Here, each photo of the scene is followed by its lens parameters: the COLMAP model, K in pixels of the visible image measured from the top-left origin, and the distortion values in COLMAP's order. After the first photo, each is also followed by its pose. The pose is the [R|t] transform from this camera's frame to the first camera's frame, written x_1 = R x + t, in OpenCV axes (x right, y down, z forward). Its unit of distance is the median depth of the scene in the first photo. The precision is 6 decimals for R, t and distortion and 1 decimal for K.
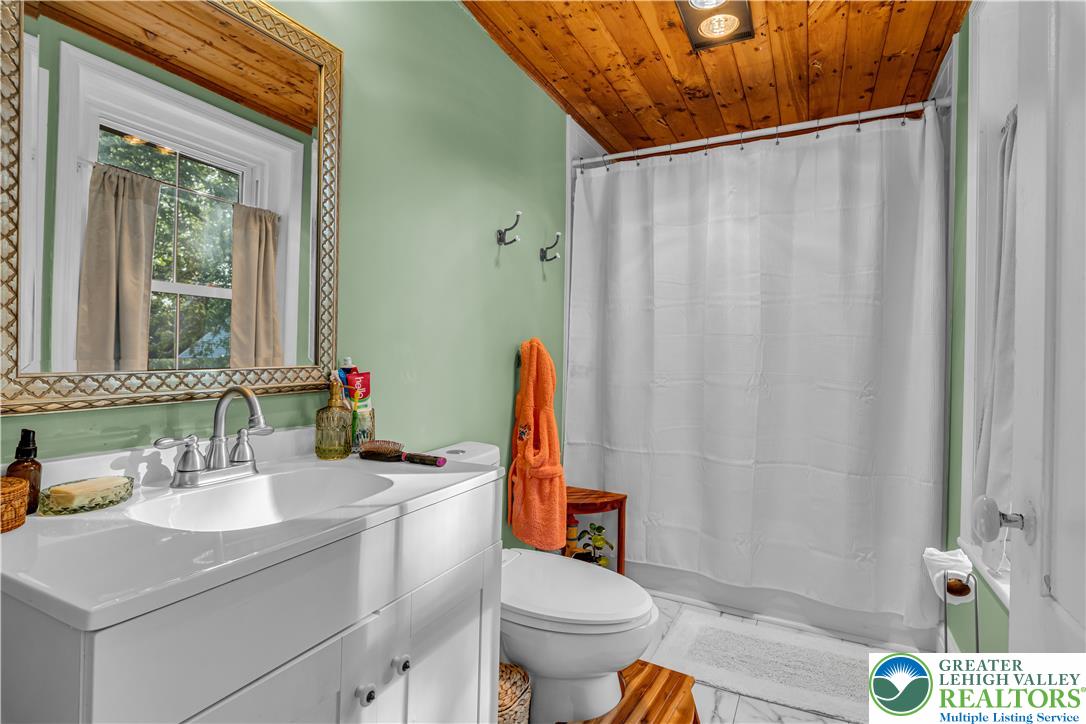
lens RADIAL K [[536.4, 0, 540.7], [0, 536.4, 353.2], [0, 0, 1]] dist [0.001706, 0.000195]
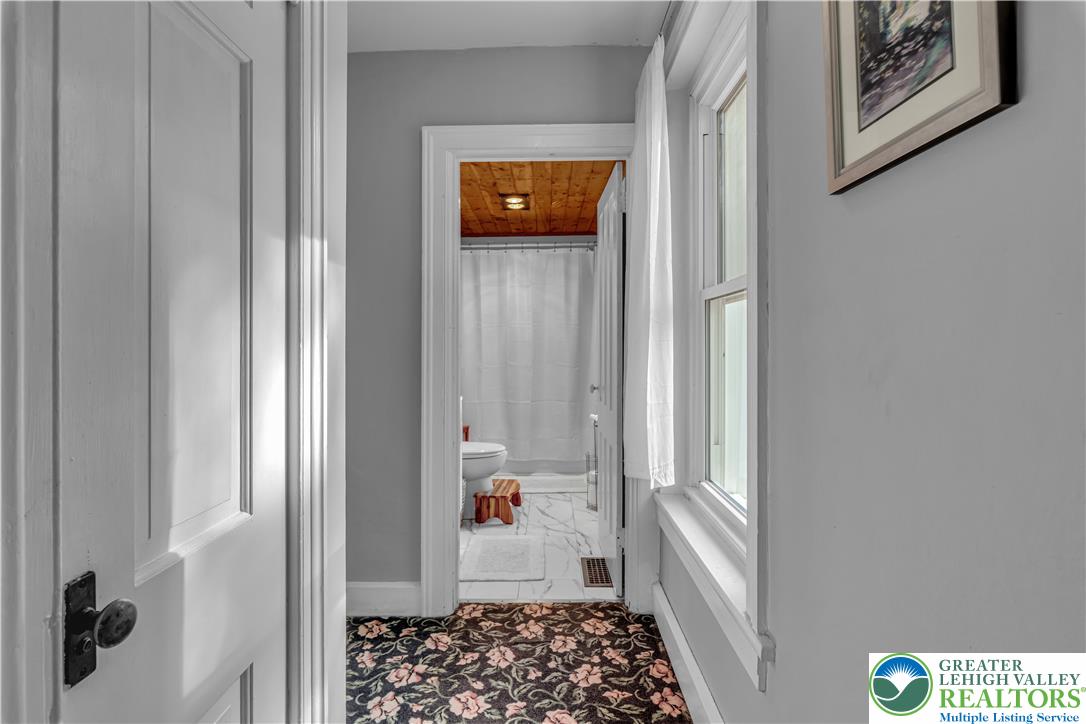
lens RADIAL K [[536.4, 0, 542.7], [0, 536.4, 353.5], [0, 0, 1]] dist [0.001706, 0.000195]
pose [[0.894768, -0.024030, 0.445884, -0.487778], [0.015811, 0.999630, 0.022144, -0.033359], [-0.446251, -0.012764, 0.894817, -0.892985]]
